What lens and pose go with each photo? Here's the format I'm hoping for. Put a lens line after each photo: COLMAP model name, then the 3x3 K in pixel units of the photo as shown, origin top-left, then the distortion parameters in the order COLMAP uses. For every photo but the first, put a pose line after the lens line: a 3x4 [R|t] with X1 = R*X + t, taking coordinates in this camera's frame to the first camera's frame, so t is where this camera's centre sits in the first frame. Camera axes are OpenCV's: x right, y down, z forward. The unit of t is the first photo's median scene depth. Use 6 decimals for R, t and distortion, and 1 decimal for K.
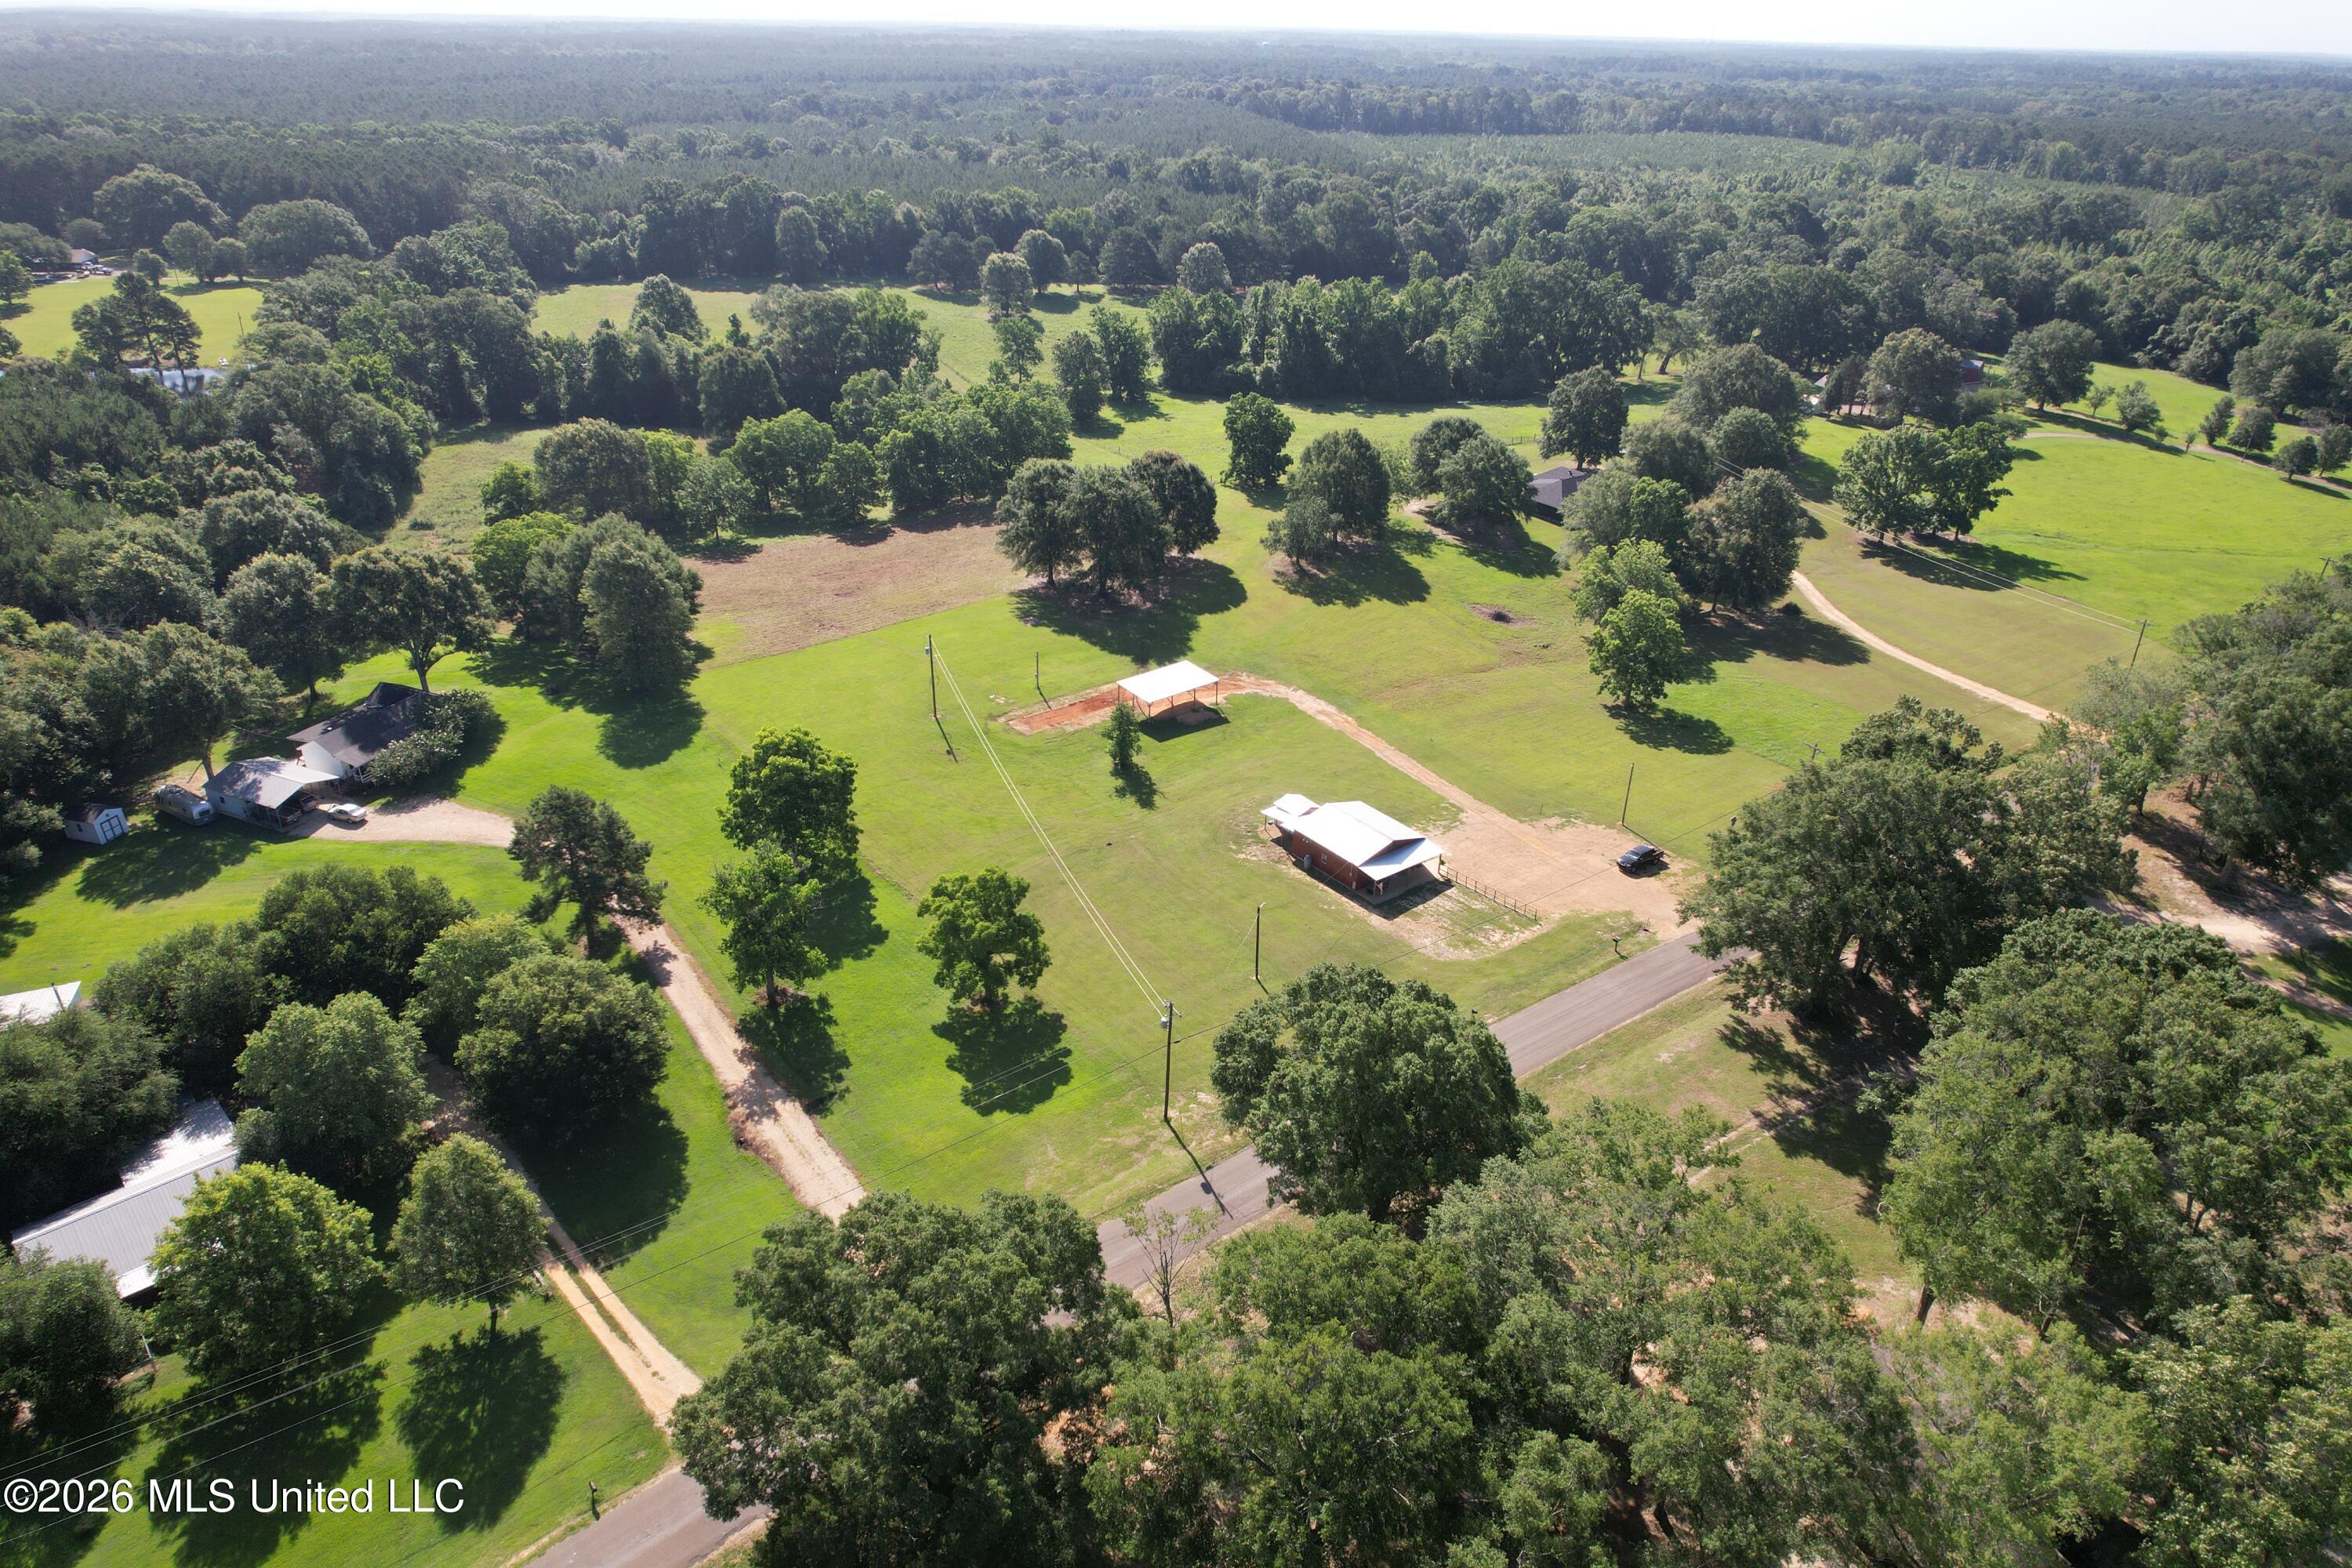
lens RADIAL K [[1512.7, 0, 1175.9], [0, 1512.7, 778.9], [0, 0, 1]] dist [-0.075102, 0.066608]
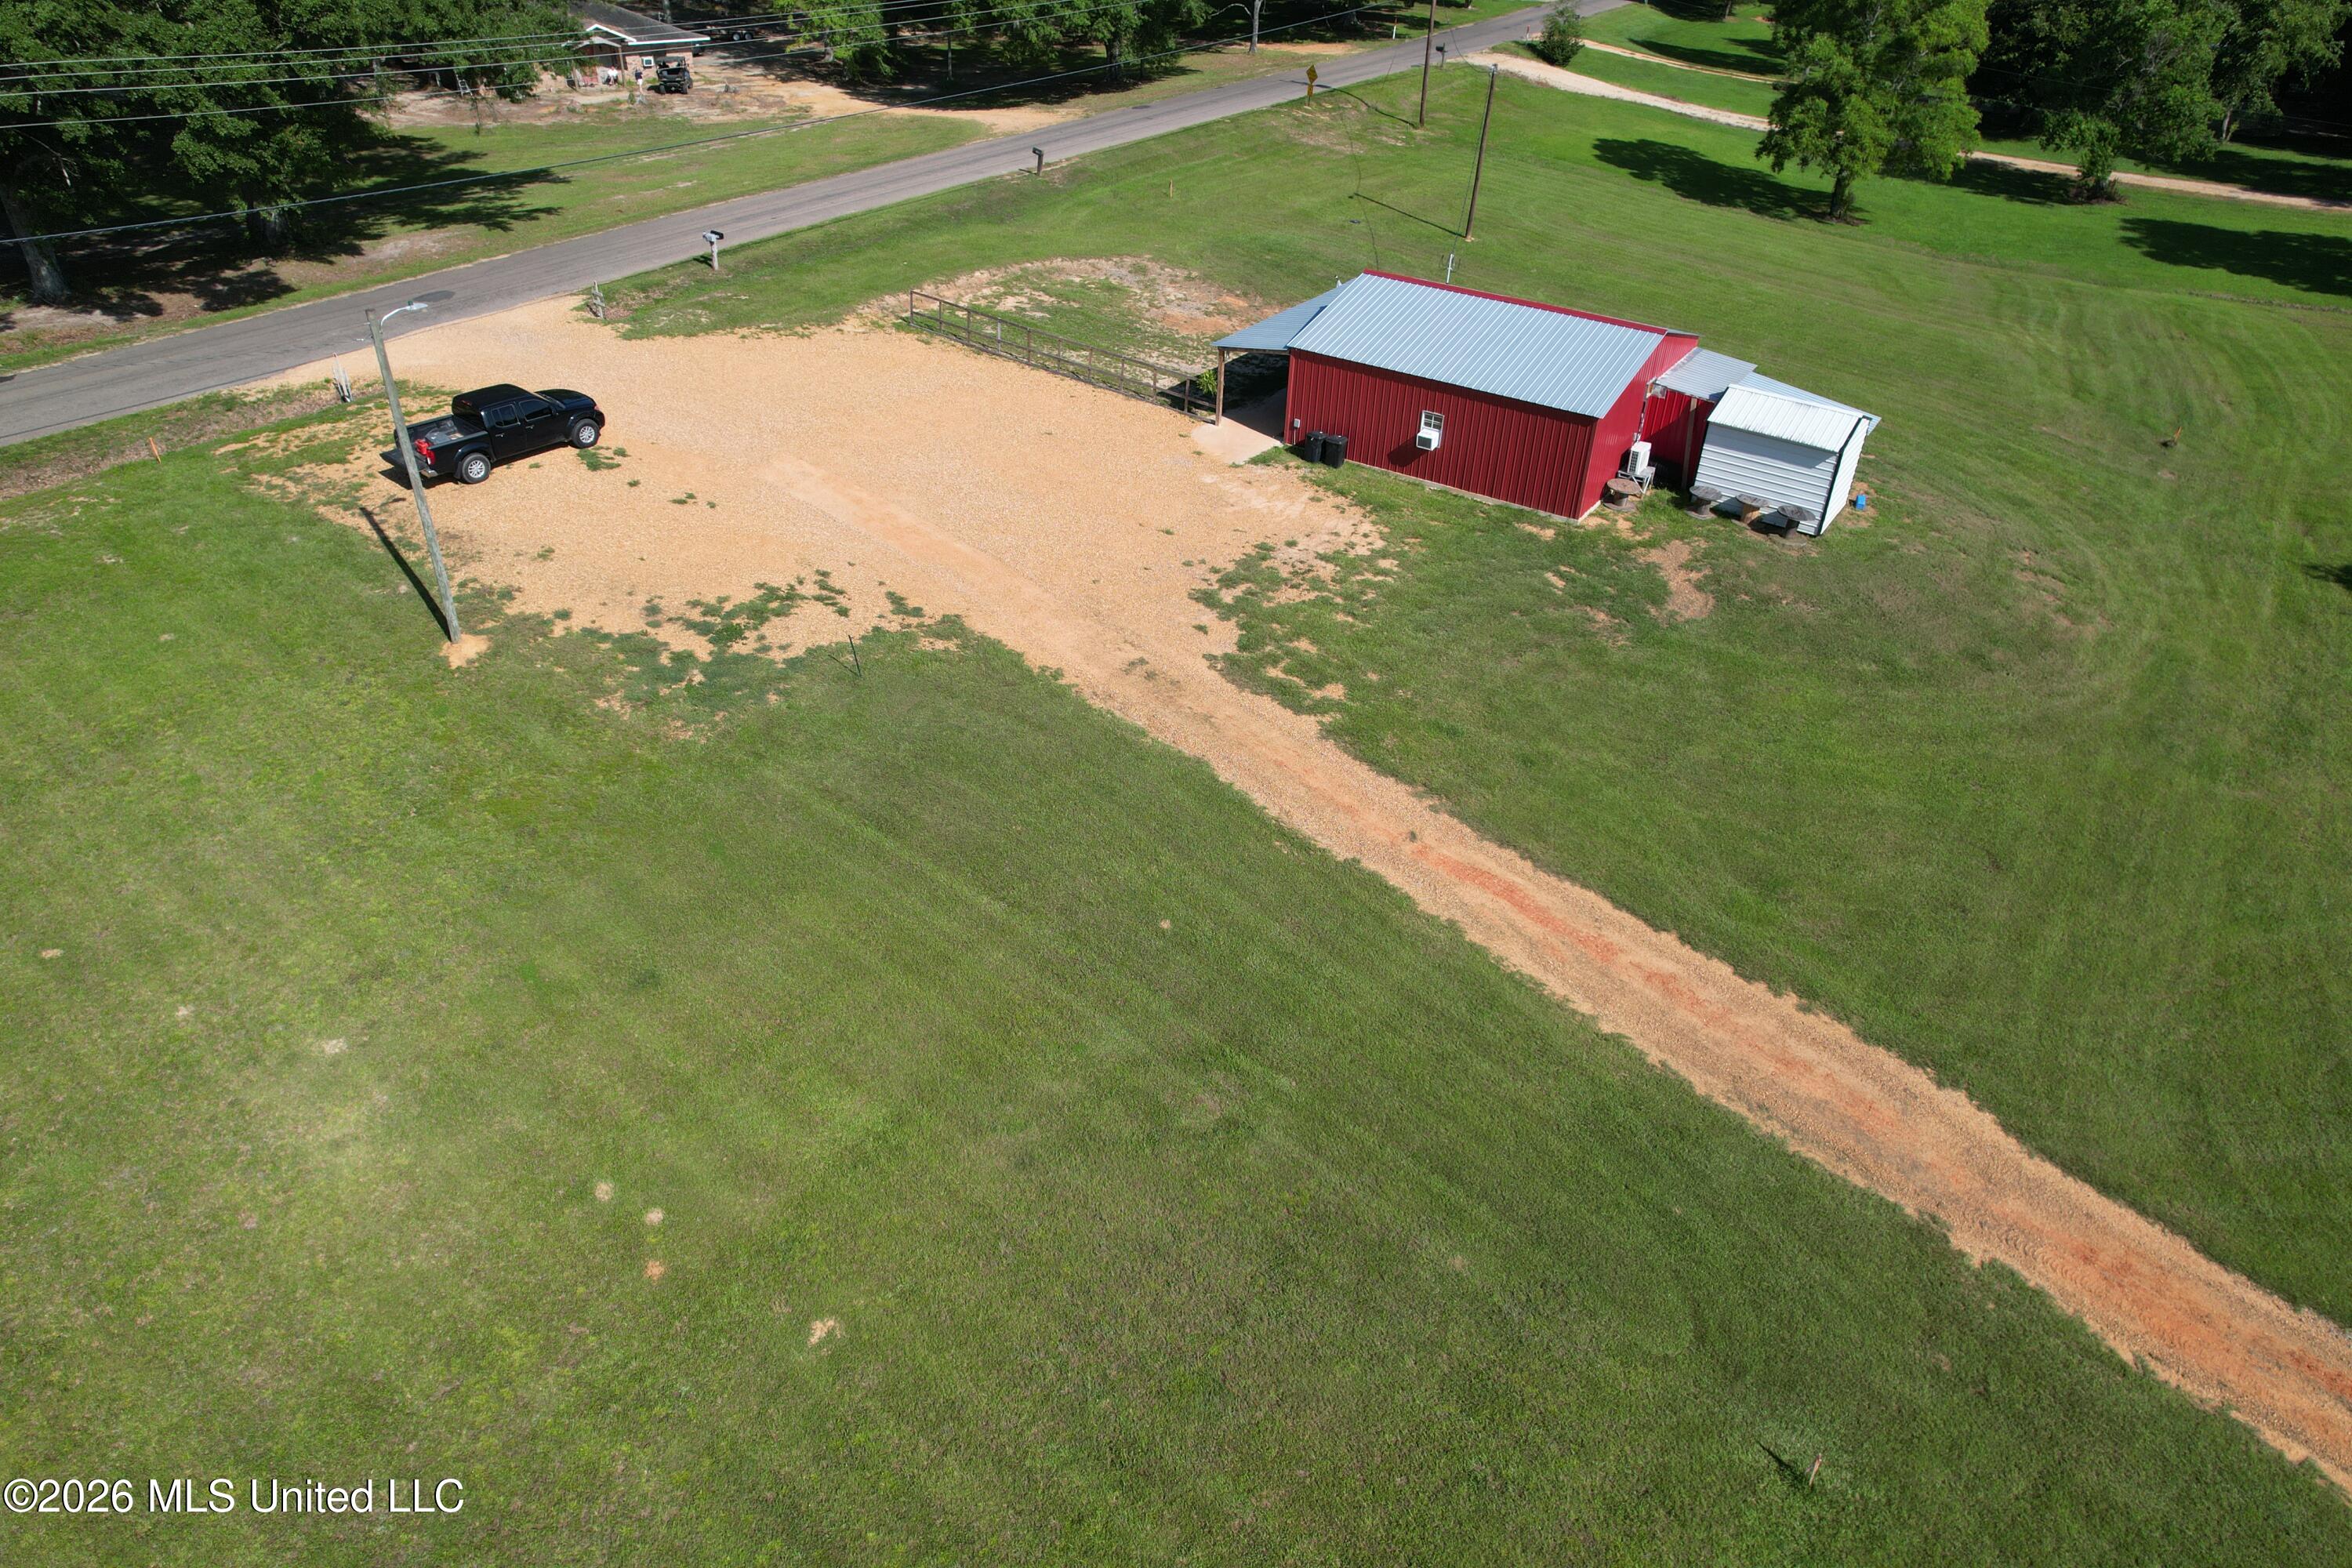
lens RADIAL K [[1512.7, 0, 1182.0], [0, 1512.7, 777.4], [0, 0, 1]] dist [-0.075102, 0.066608]
pose [[-0.942751, 0.134915, -0.304988, 0.237574], [-0.199533, 0.504586, 0.839988, -0.131628], [0.267220, 0.852755, -0.448779, 0.998485]]
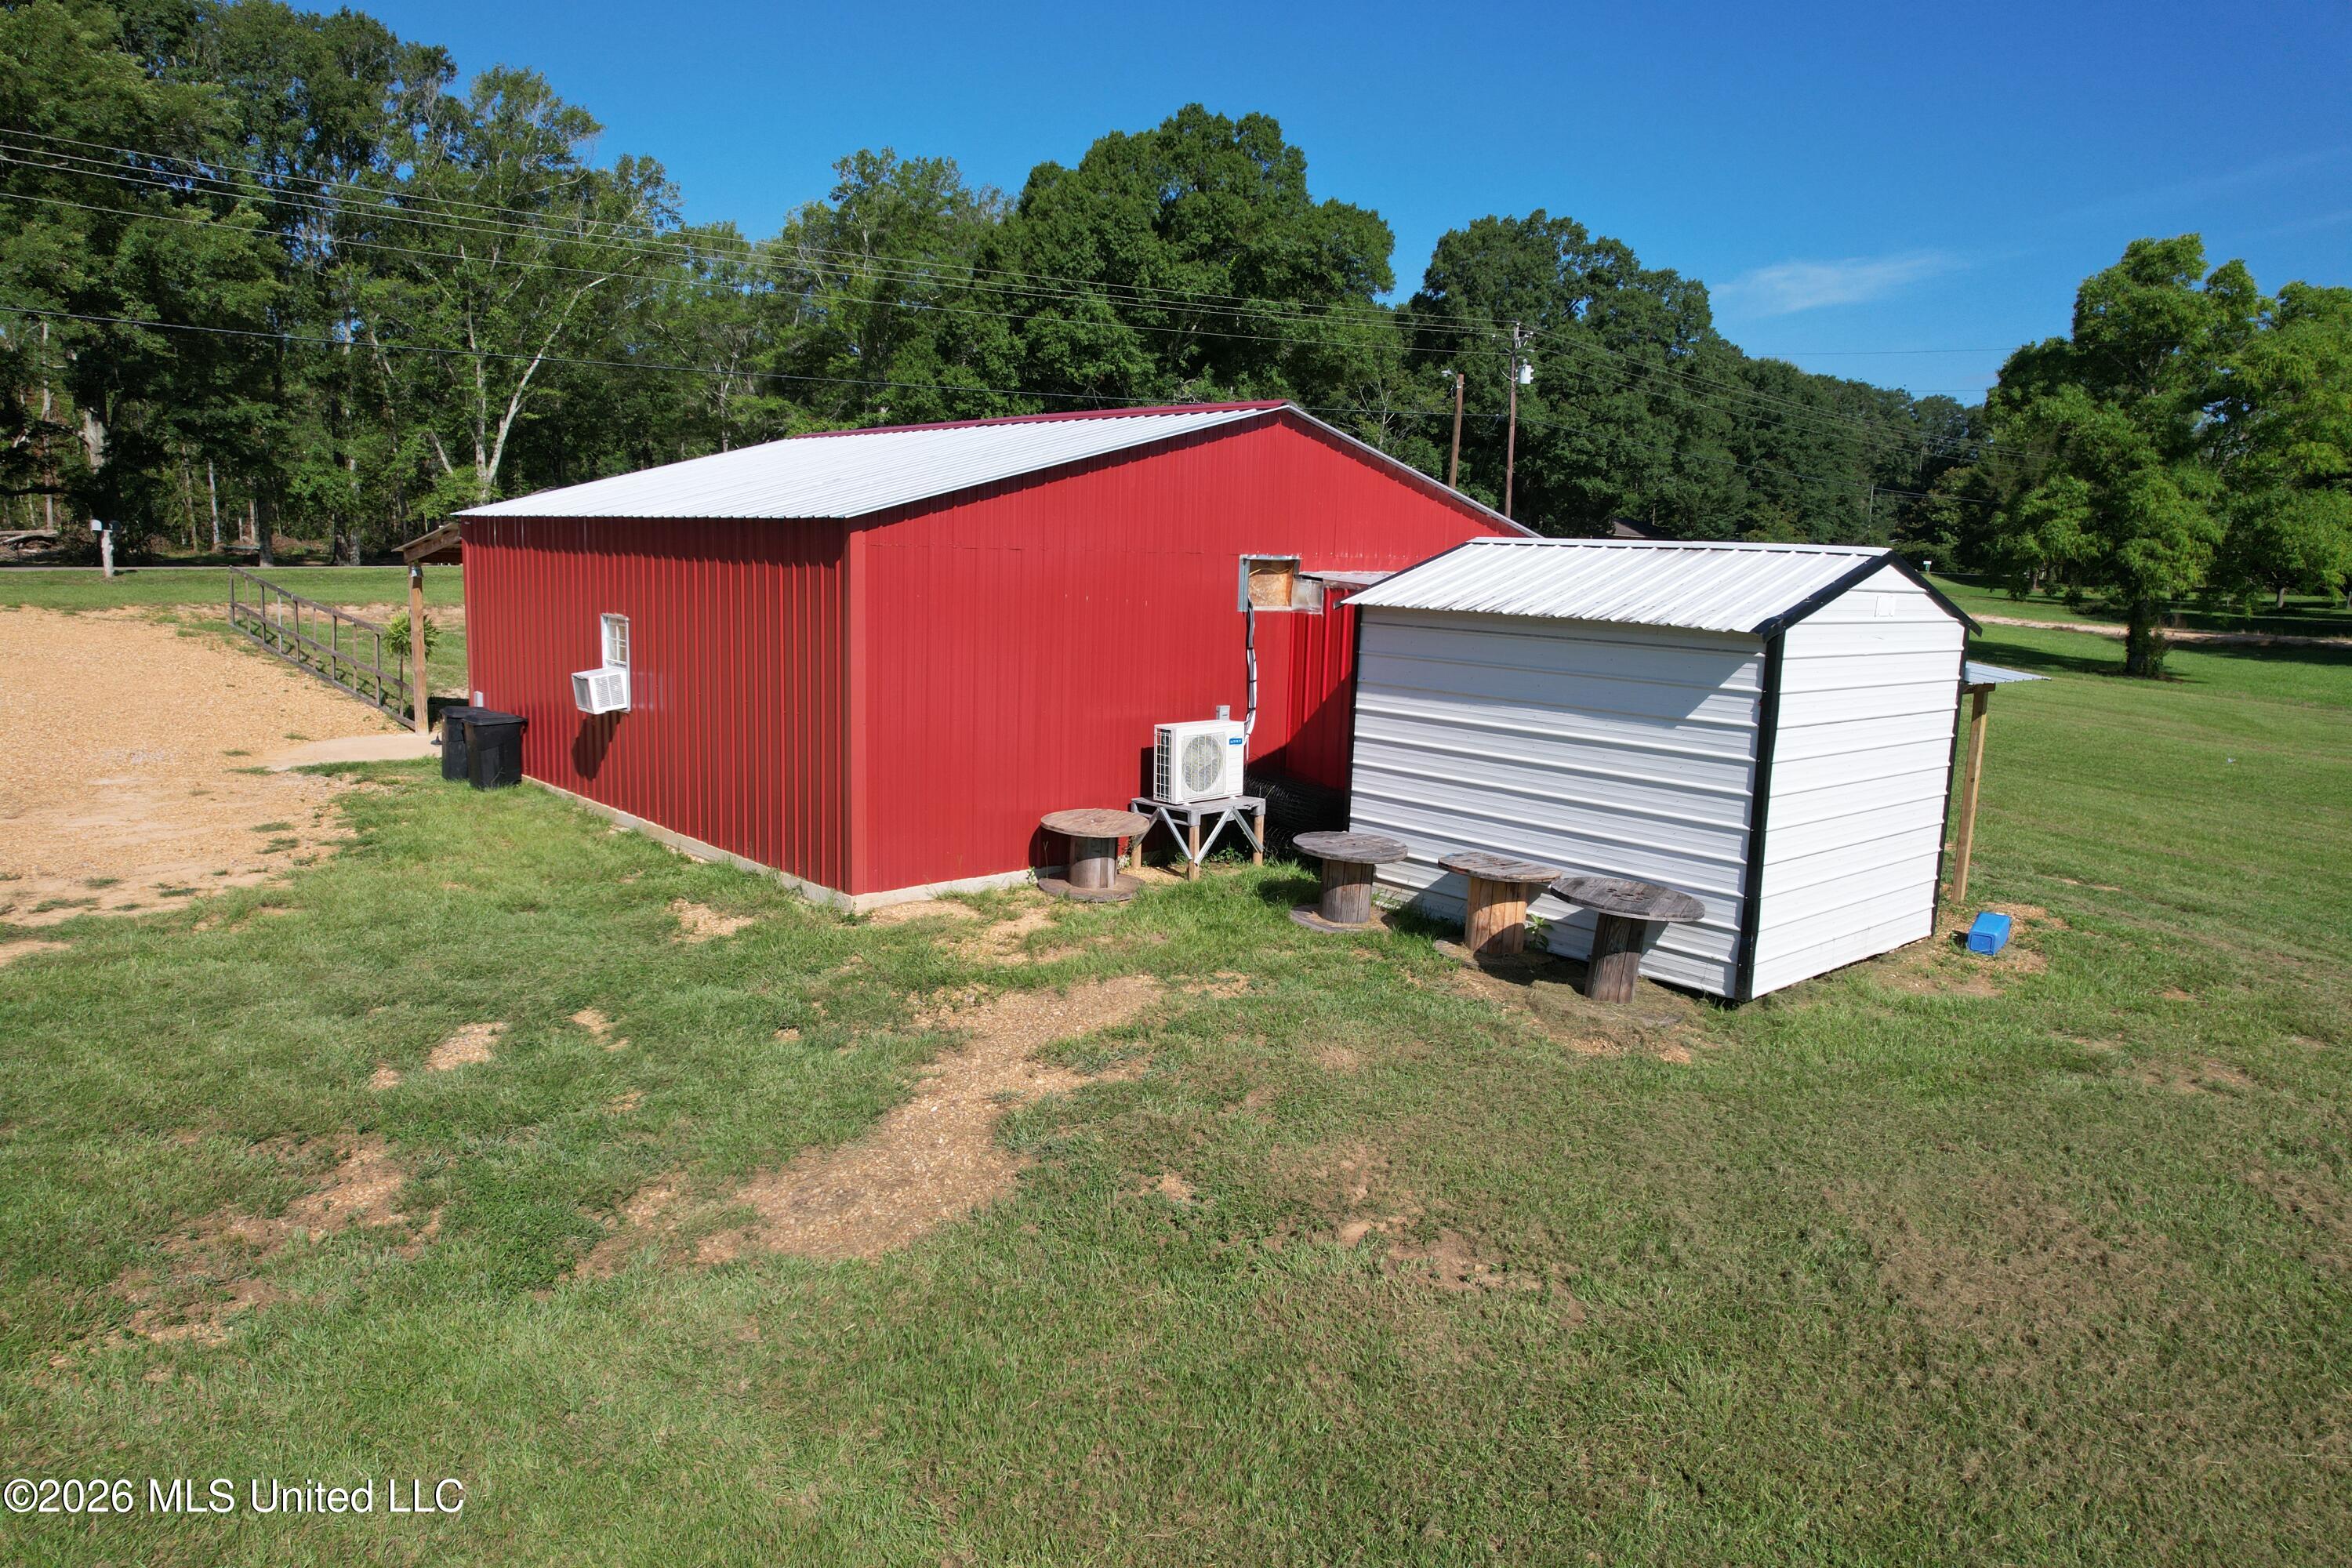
lens RADIAL K [[1512.7, 0, 1172.8], [0, 1512.7, 780.2], [0, 0, 1]] dist [-0.075102, 0.066608]
pose [[-0.995955, -0.034657, -0.082902, 0.097991], [-0.076927, 0.805647, 0.587380, -0.016276], [0.046433, 0.591381, -0.805054, 0.930131]]
